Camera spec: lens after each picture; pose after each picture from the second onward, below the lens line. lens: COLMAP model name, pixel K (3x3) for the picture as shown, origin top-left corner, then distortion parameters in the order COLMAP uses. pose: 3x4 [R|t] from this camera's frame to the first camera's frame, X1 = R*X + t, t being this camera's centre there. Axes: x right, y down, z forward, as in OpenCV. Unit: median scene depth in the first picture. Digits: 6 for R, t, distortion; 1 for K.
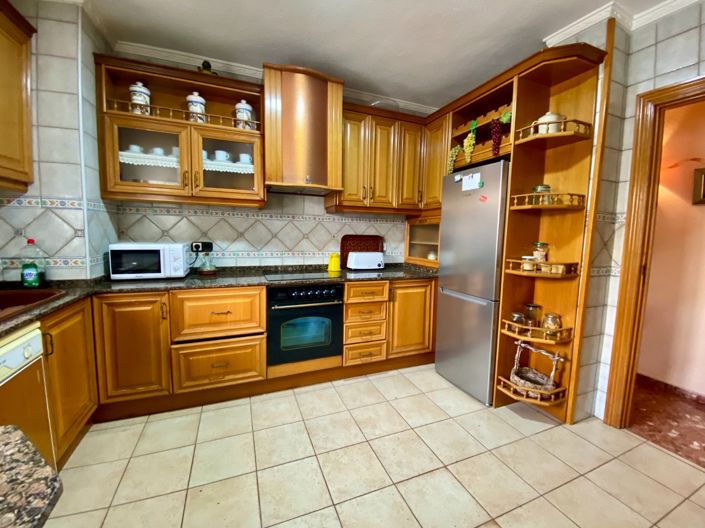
lens RADIAL K [[284.2, 0, 353.7], [0, 284.2, 260.2], [0, 0, 1]] dist [0.007728, -0.014157]
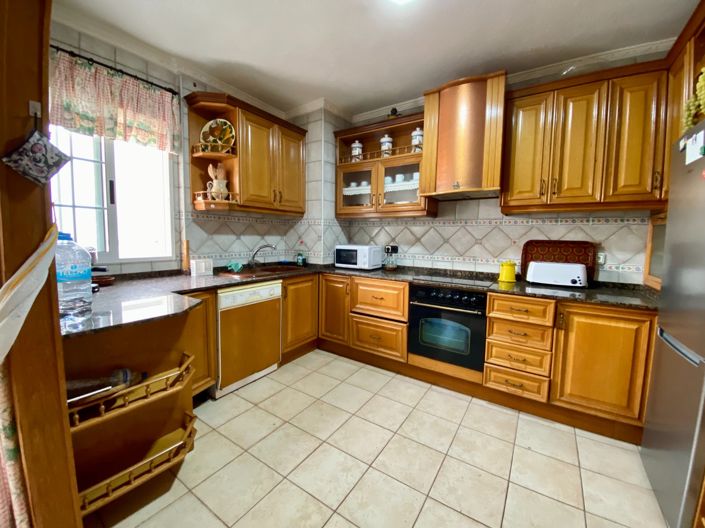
lens RADIAL K [[284.2, 0, 351.8], [0, 284.2, 261.9], [0, 0, 1]] dist [0.007728, -0.014157]
pose [[0.555309, 0.061263, -0.829385, 0.512480], [-0.085051, 0.996238, 0.016643, 0.005051], [0.827284, 0.061298, 0.558430, 0.141384]]
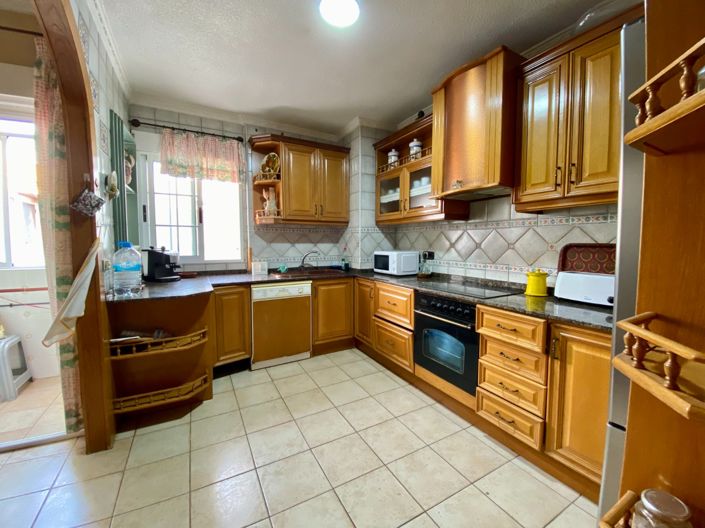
lens RADIAL K [[284.2, 0, 353.8], [0, 284.2, 262.2], [0, 0, 1]] dist [0.007728, -0.014157]
pose [[0.113088, 0.045448, -0.992545, 0.761421], [-0.095297, 0.994844, 0.034695, -0.034035], [0.989004, 0.090662, 0.116836, 0.605718]]
